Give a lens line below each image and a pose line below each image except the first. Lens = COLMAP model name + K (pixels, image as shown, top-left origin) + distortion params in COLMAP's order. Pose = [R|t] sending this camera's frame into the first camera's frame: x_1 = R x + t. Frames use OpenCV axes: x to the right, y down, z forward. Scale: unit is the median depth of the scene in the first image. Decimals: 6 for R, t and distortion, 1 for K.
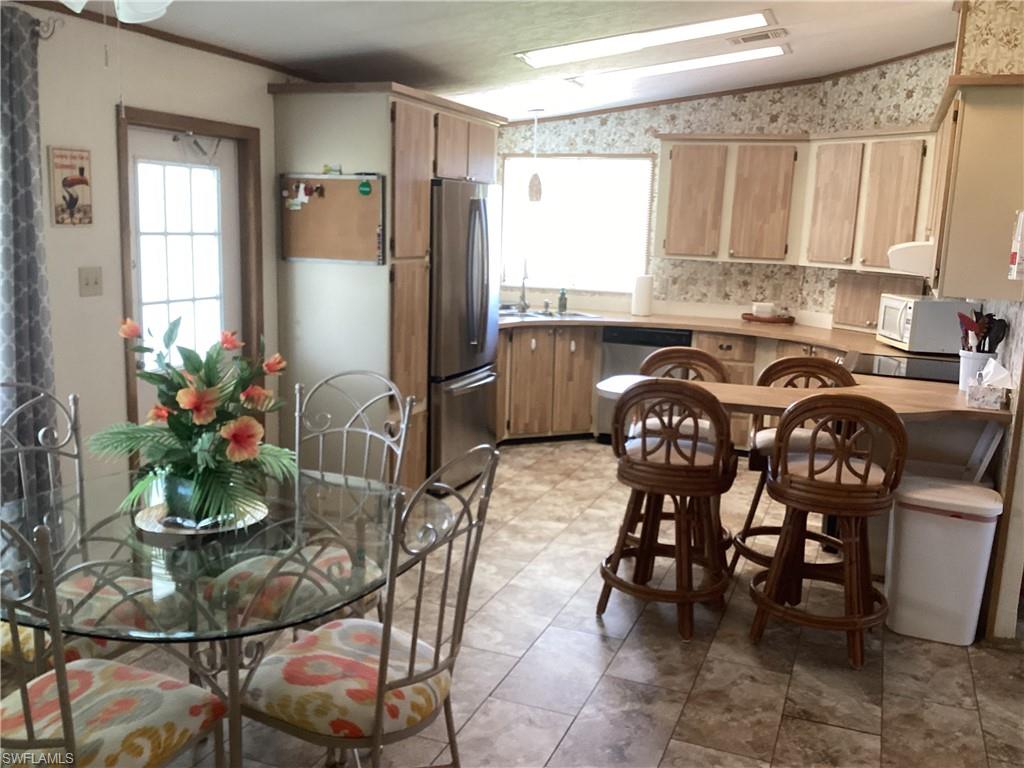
lens RADIAL K [[920.1, 0, 512.0], [0, 920.1, 384.0], [0, 0, 1]] dist [0.124476, -0.267904]
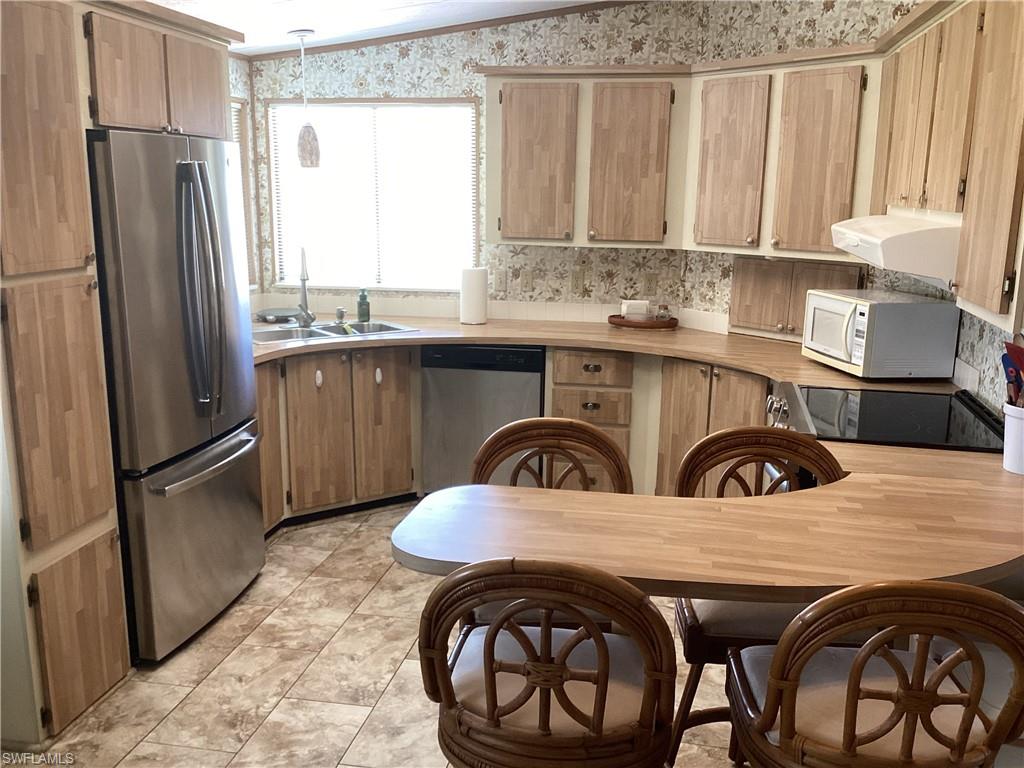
lens RADIAL K [[920.1, 0, 512.0], [0, 920.1, 384.0], [0, 0, 1]] dist [0.124476, -0.267904]
pose [[0.983201, -0.061102, 0.171993, 0.045171], [0.055096, 0.997700, 0.039485, -0.057253], [-0.174010, -0.029346, 0.984307, 0.299810]]
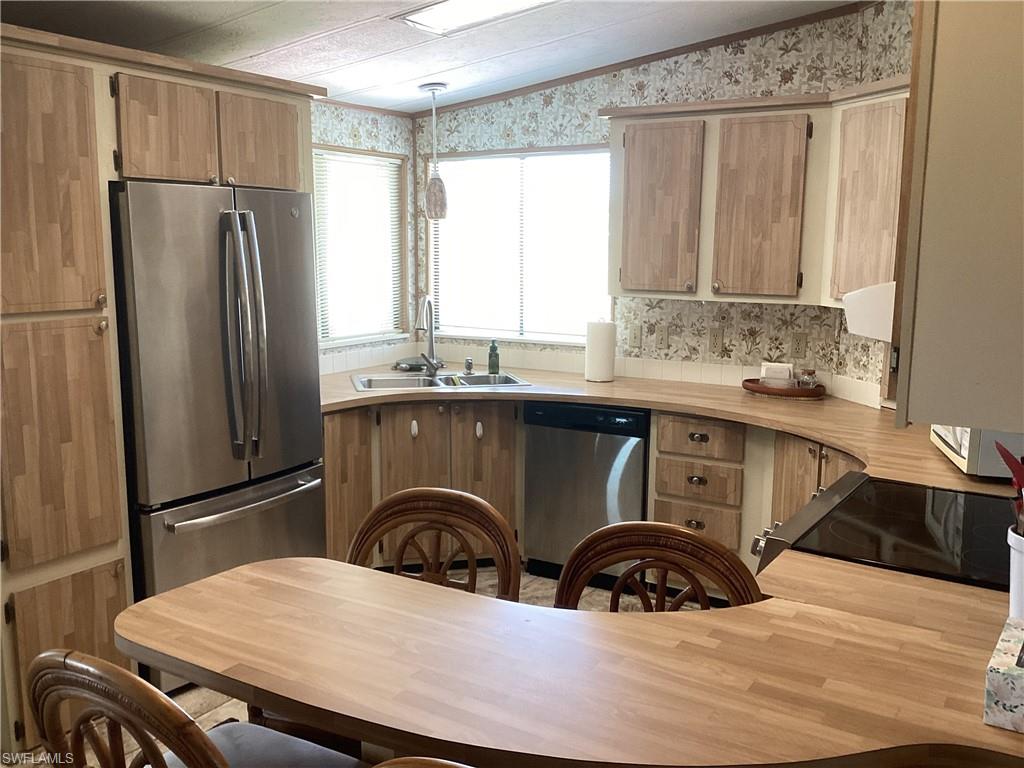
lens RADIAL K [[920.1, 0, 512.0], [0, 920.1, 384.0], [0, 0, 1]] dist [0.124476, -0.267904]
pose [[0.983137, -0.001065, -0.182869, 0.214091], [-0.004111, 0.999602, -0.027920, -0.056239], [0.182826, 0.028201, 0.982741, 0.347667]]
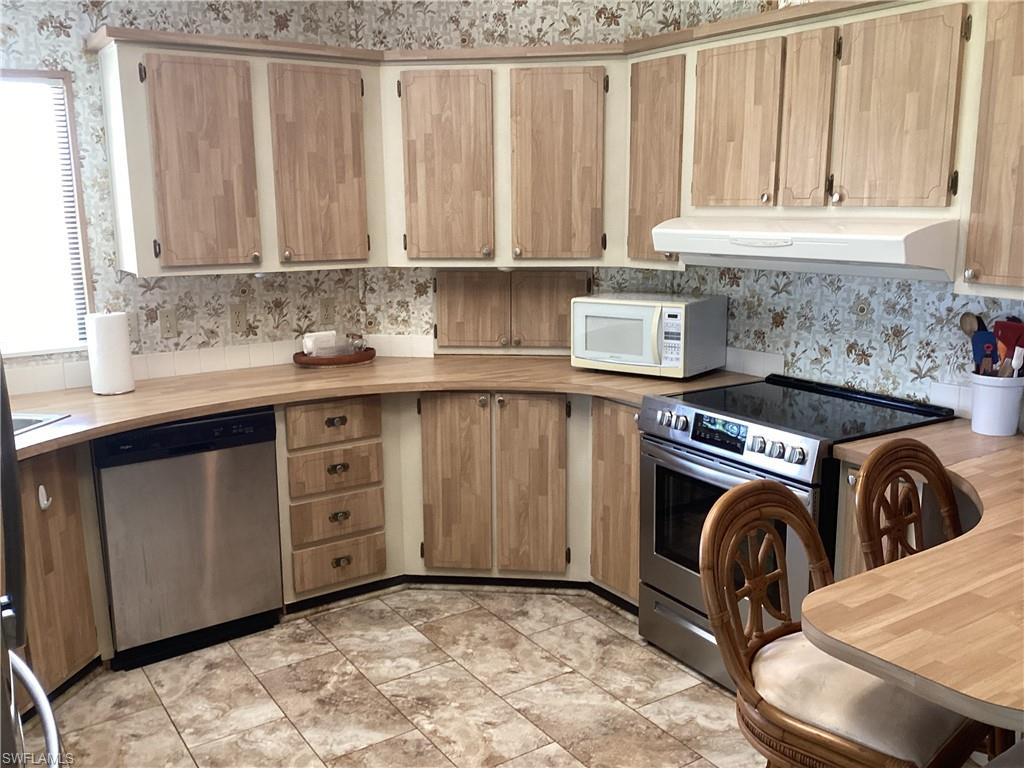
lens RADIAL K [[920.1, 0, 512.0], [0, 920.1, 384.0], [0, 0, 1]] dist [0.124476, -0.267904]
pose [[0.575751, -0.204121, 0.791736, -0.148166], [0.178481, 0.976360, 0.121928, -0.108954], [-0.797907, 0.071109, 0.598572, 0.553365]]
